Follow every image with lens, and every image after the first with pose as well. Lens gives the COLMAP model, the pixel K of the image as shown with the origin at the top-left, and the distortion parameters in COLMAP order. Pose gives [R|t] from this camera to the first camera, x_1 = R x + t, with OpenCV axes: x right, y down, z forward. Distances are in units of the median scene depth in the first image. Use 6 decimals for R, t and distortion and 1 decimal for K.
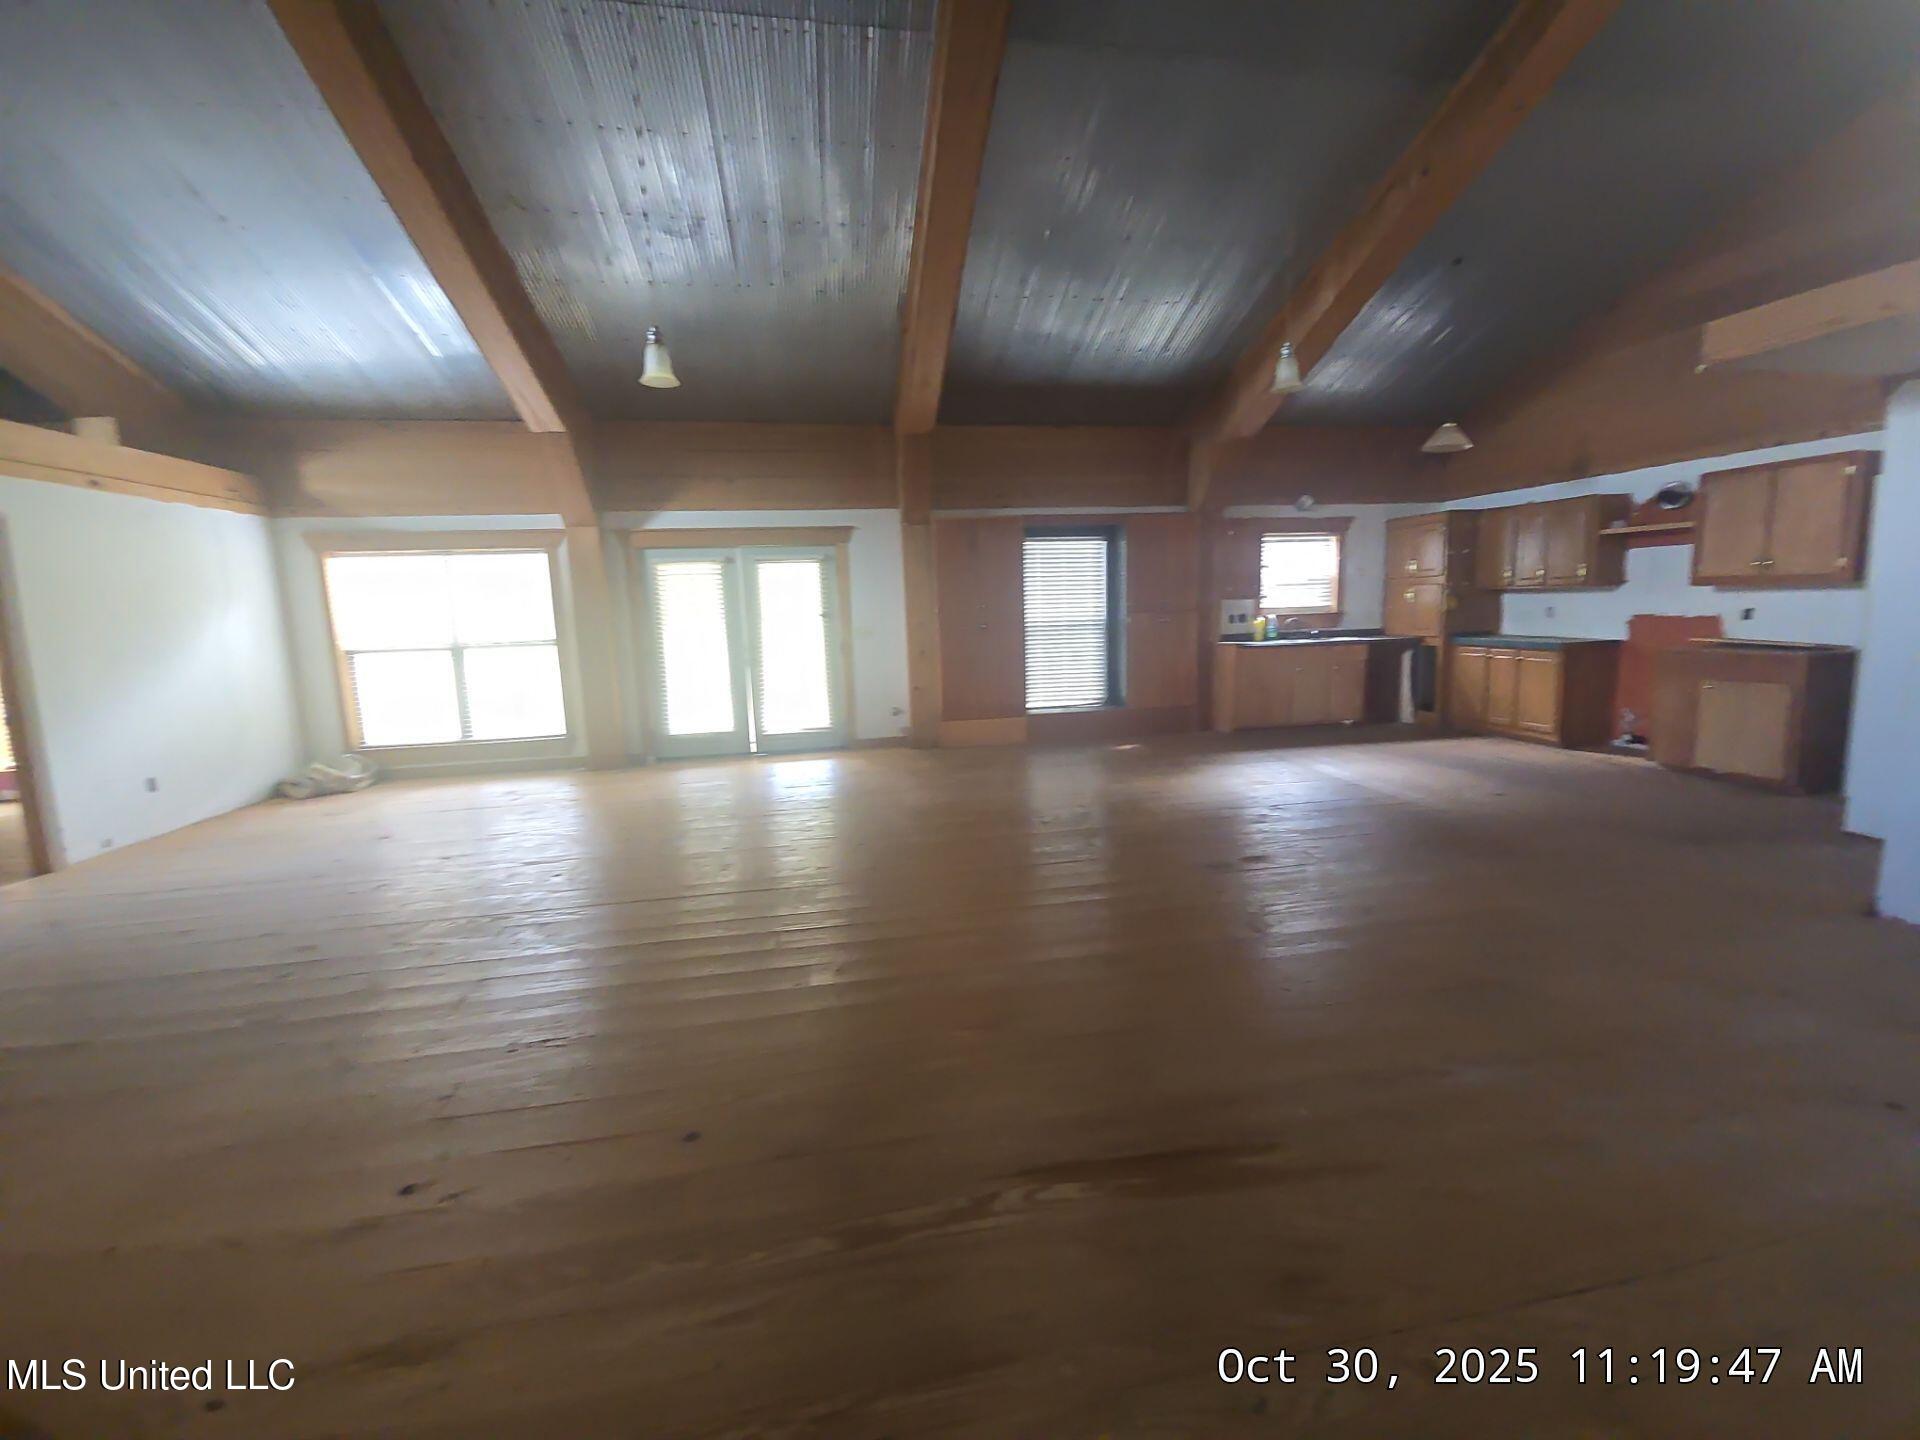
lens RADIAL K [[787.2, 0, 975.5], [0, 787.2, 723.7], [0, 0, 1]] dist [0.004759, -0.004007]
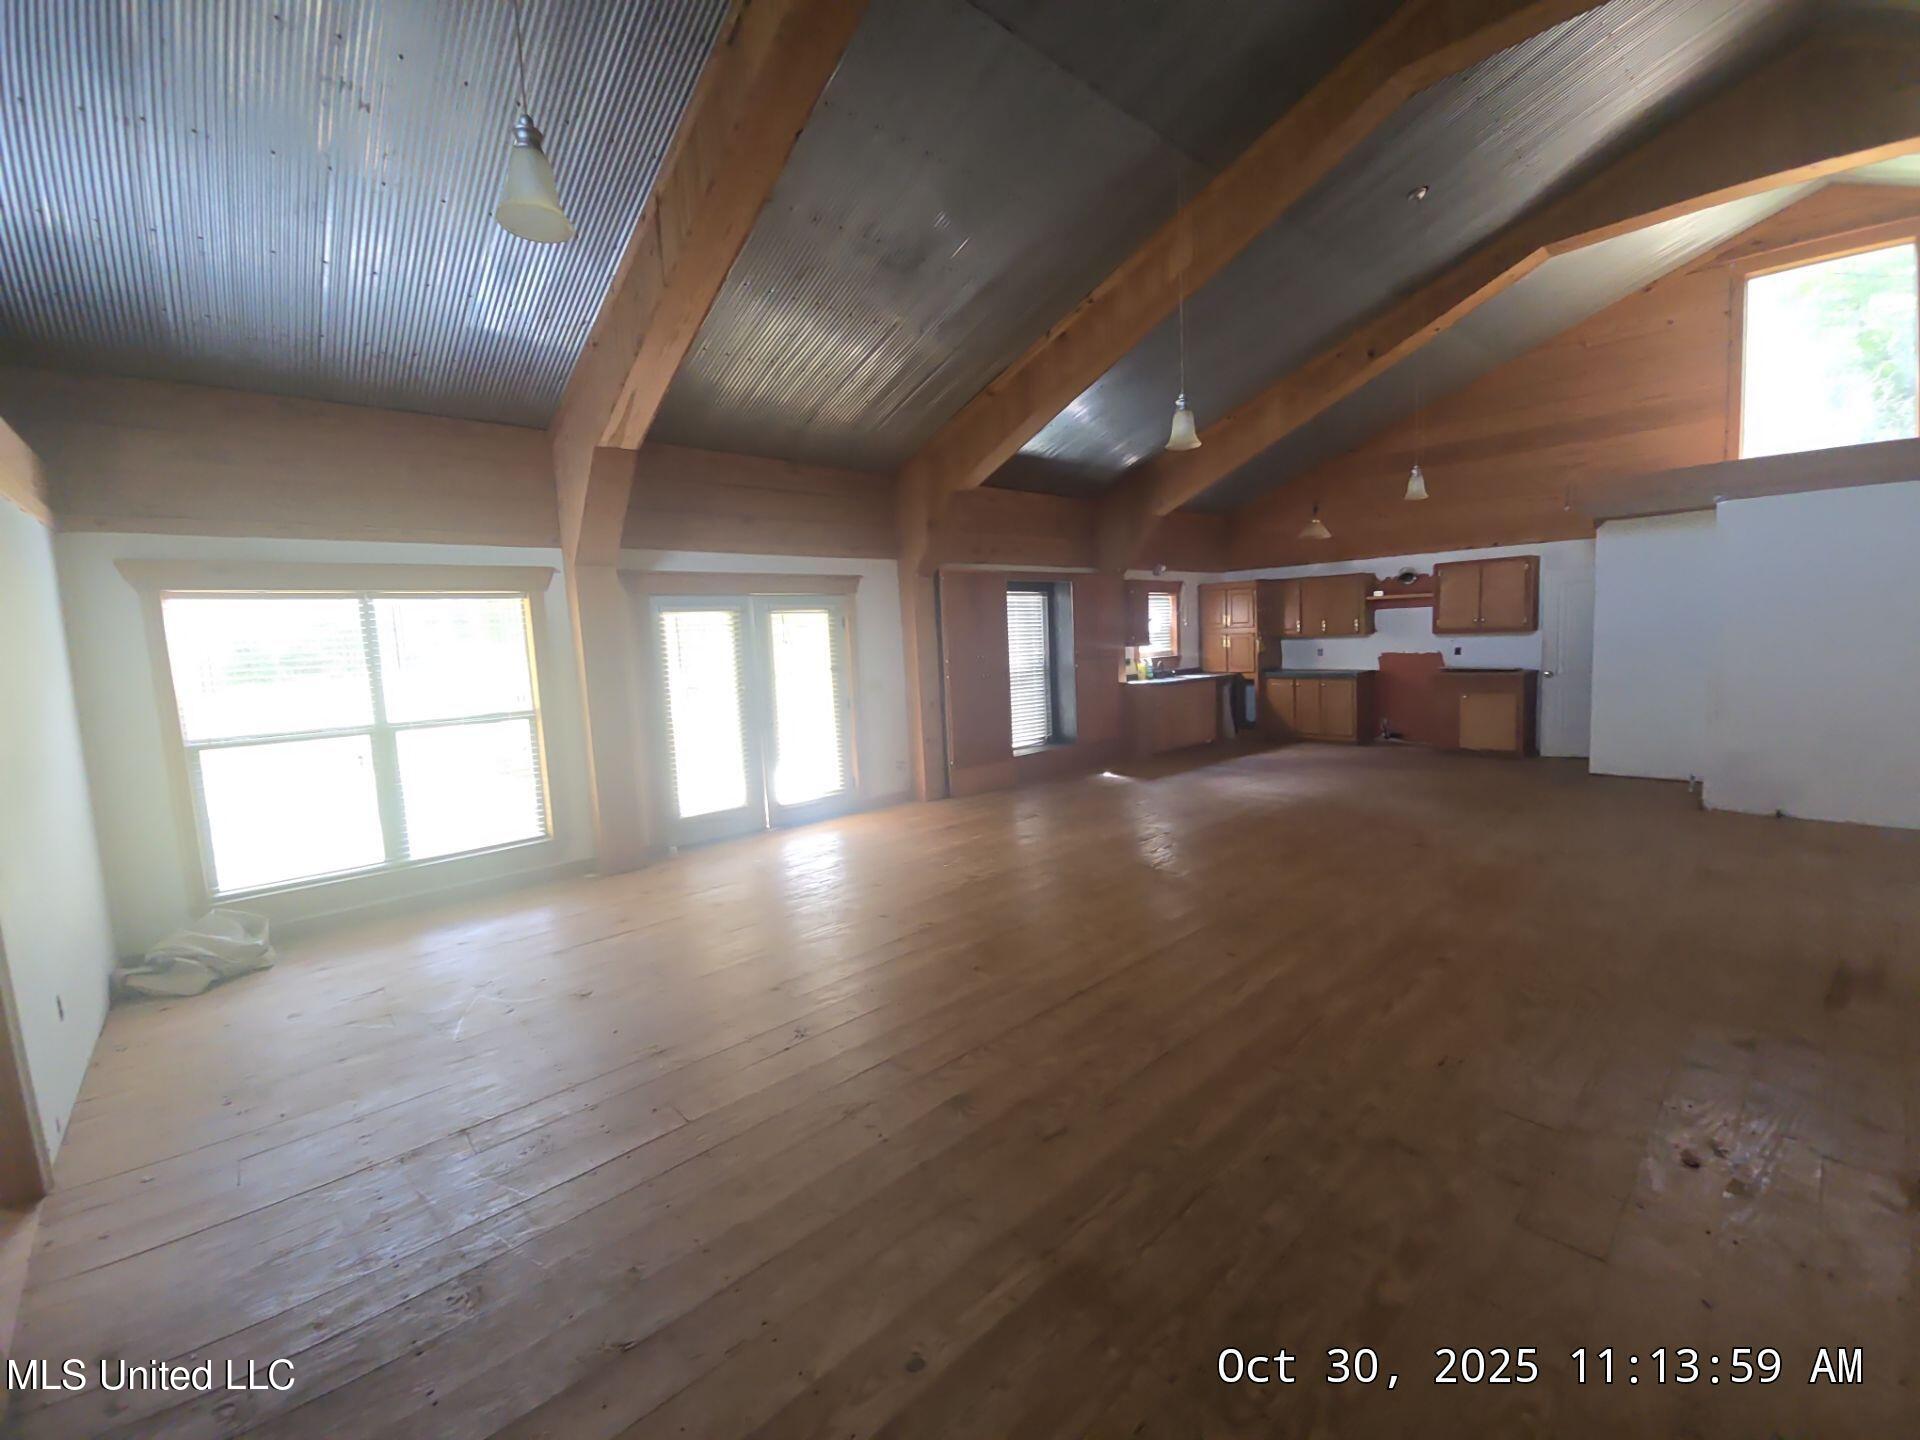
lens RADIAL K [[787.2, 0, 965.0], [0, 787.2, 708.8], [0, 0, 1]] dist [0.004759, -0.004007]
pose [[0.847905, -0.054489, 0.527340, -0.573126], [0.098403, 0.993595, -0.055555, -0.024832], [-0.520935, 0.098997, 0.847836, 0.140927]]
